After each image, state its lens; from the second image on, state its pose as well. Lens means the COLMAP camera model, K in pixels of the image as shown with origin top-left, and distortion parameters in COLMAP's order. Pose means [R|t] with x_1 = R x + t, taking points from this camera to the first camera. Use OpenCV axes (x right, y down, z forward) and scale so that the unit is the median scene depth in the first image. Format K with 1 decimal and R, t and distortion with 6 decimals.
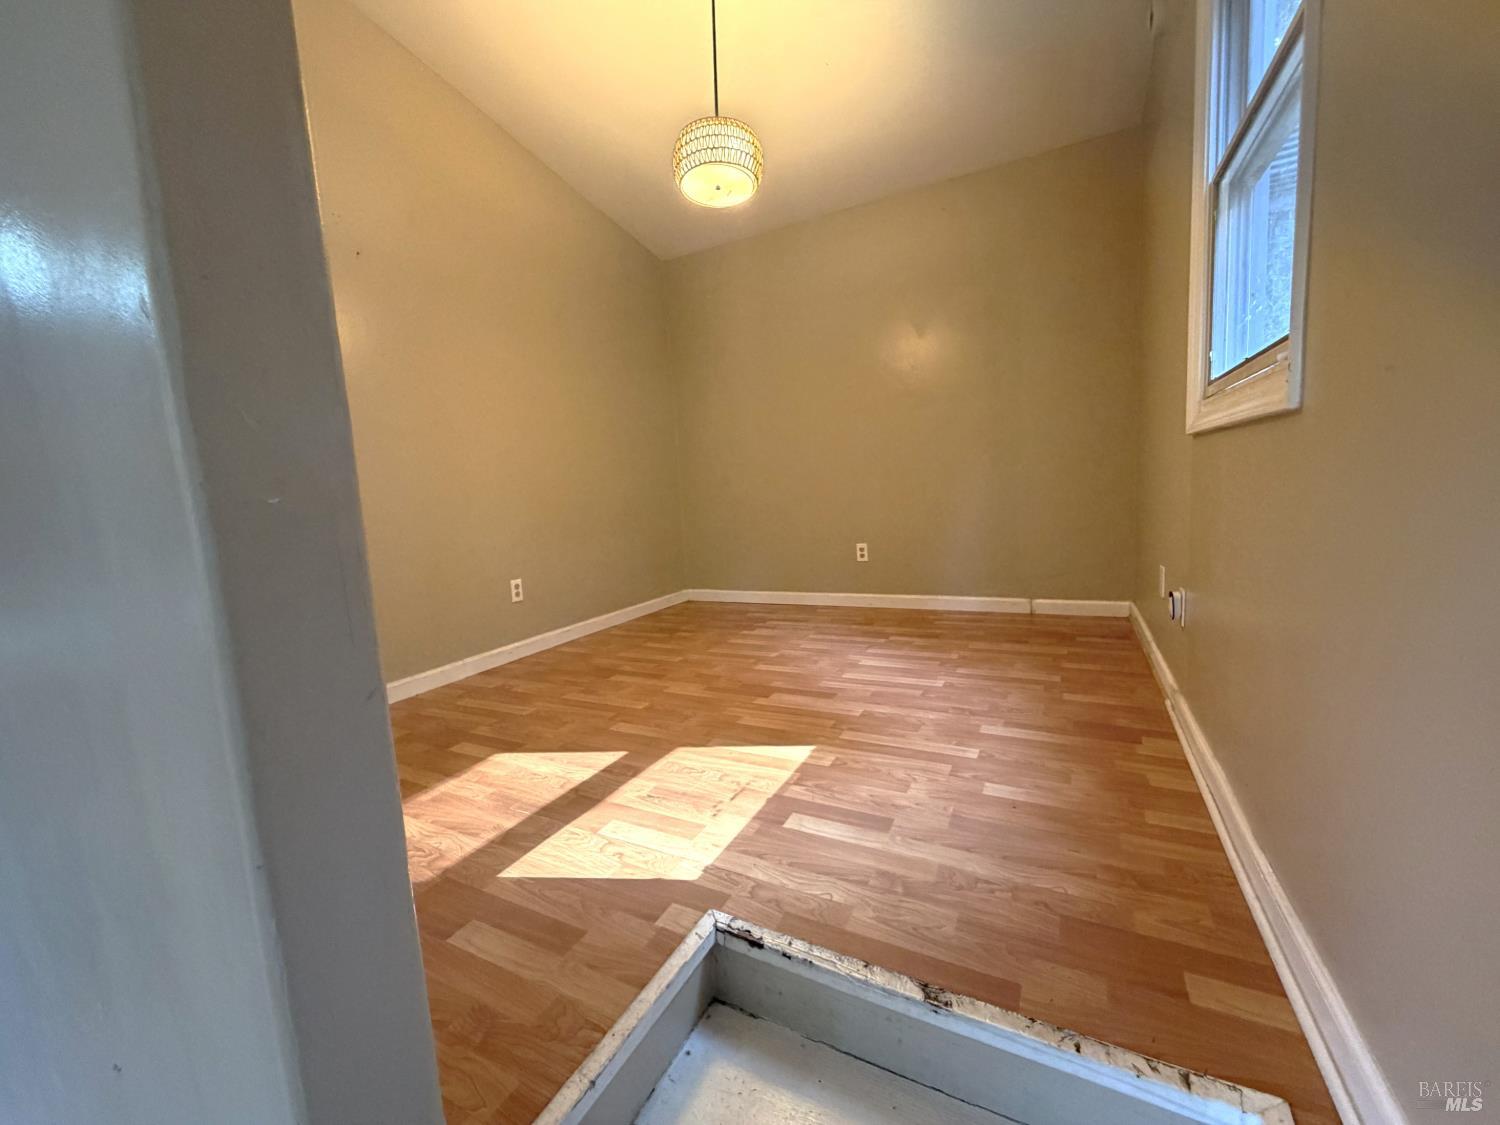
lens RADIAL K [[596.8, 0, 746.6], [0, 596.8, 562.9], [0, 0, 1]] dist [-0.000584, 0.000253]
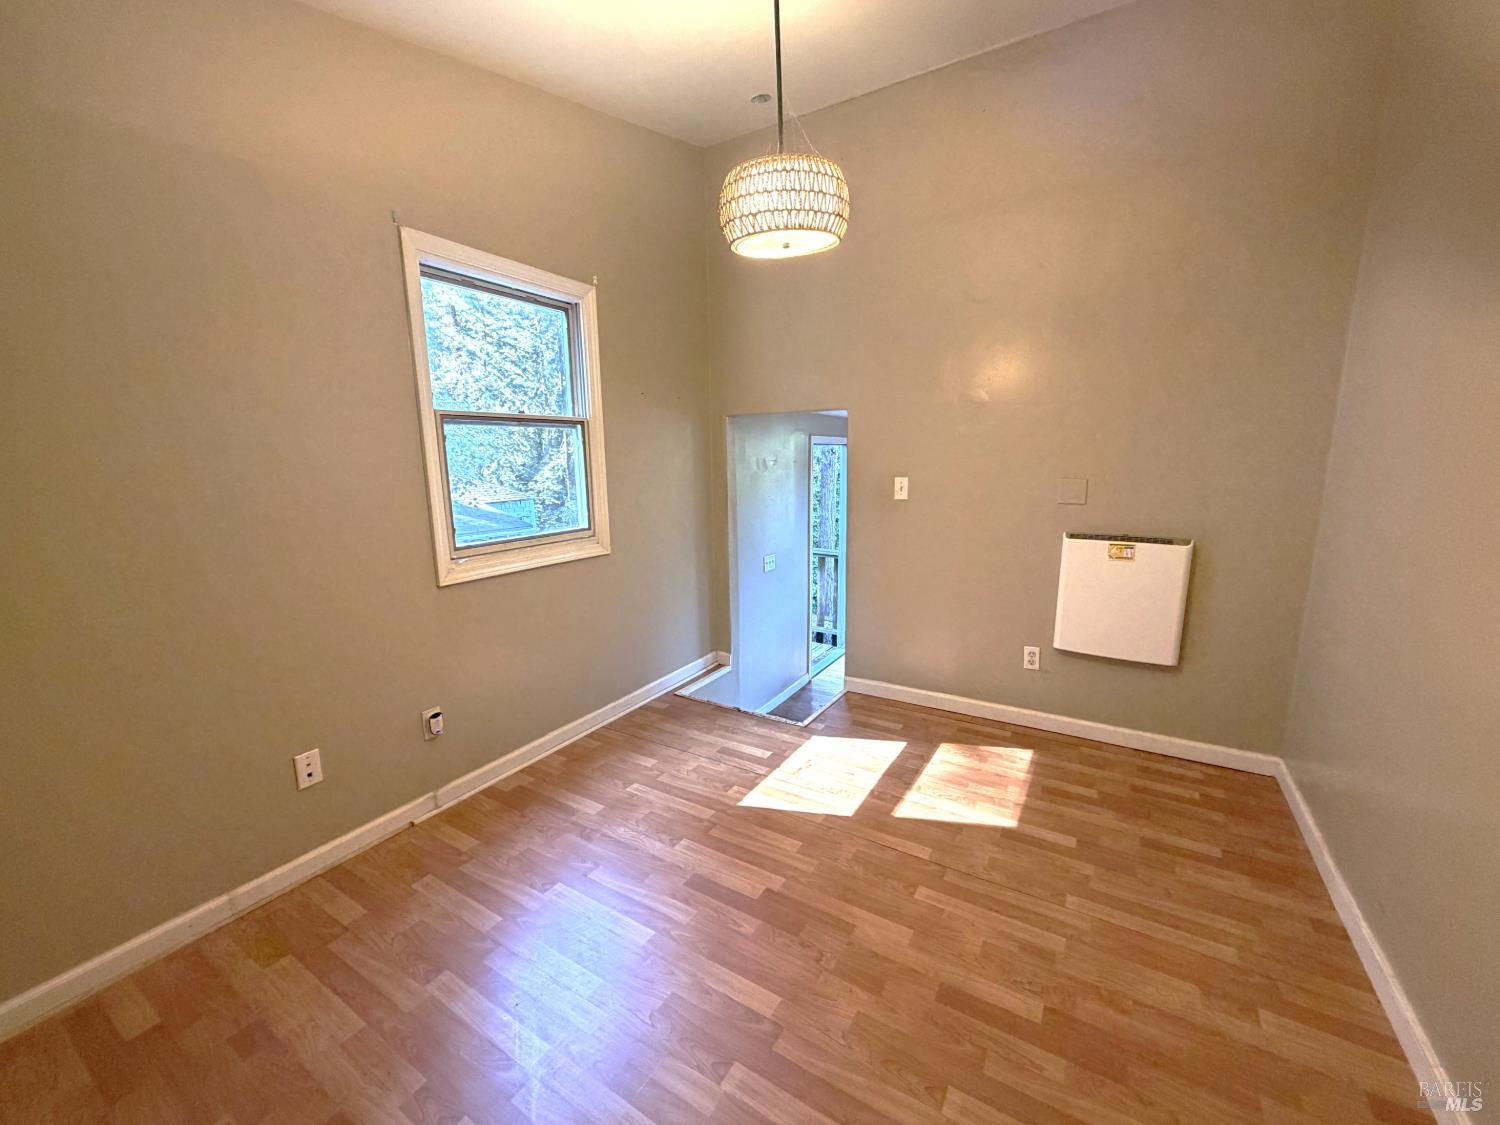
lens RADIAL K [[596.8, 0, 746.6], [0, 596.8, 562.9], [0, 0, 1]] dist [-0.000584, 0.000253]
pose [[-0.994646, 0.063755, 0.081332, -0.039260], [0.084794, 0.953367, 0.289657, -0.547139], [-0.059072, 0.295003, -0.953669, 2.042925]]
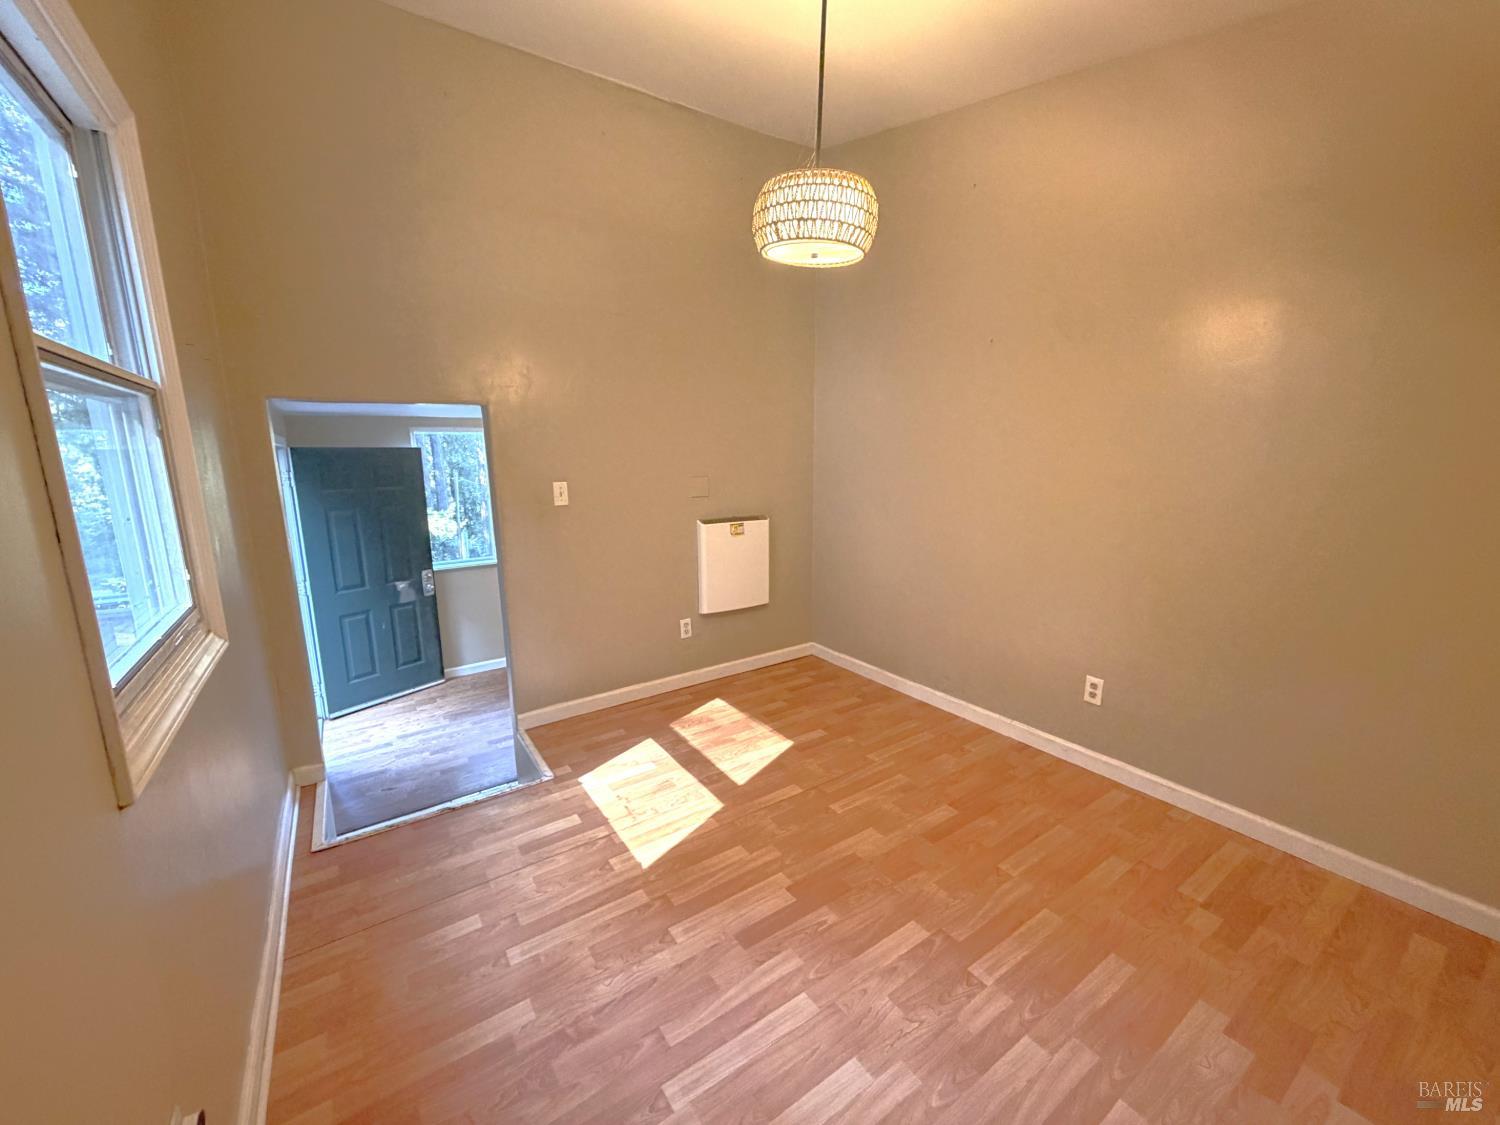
lens RADIAL K [[596.8, 0, 746.6], [0, 596.8, 562.9], [0, 0, 1]] dist [-0.000584, 0.000253]
pose [[-0.469116, 0.229317, -0.852845, 0.815713], [-0.064792, 0.954160, 0.292199, -0.543017], [0.880757, 0.192332, -0.432754, 1.509007]]
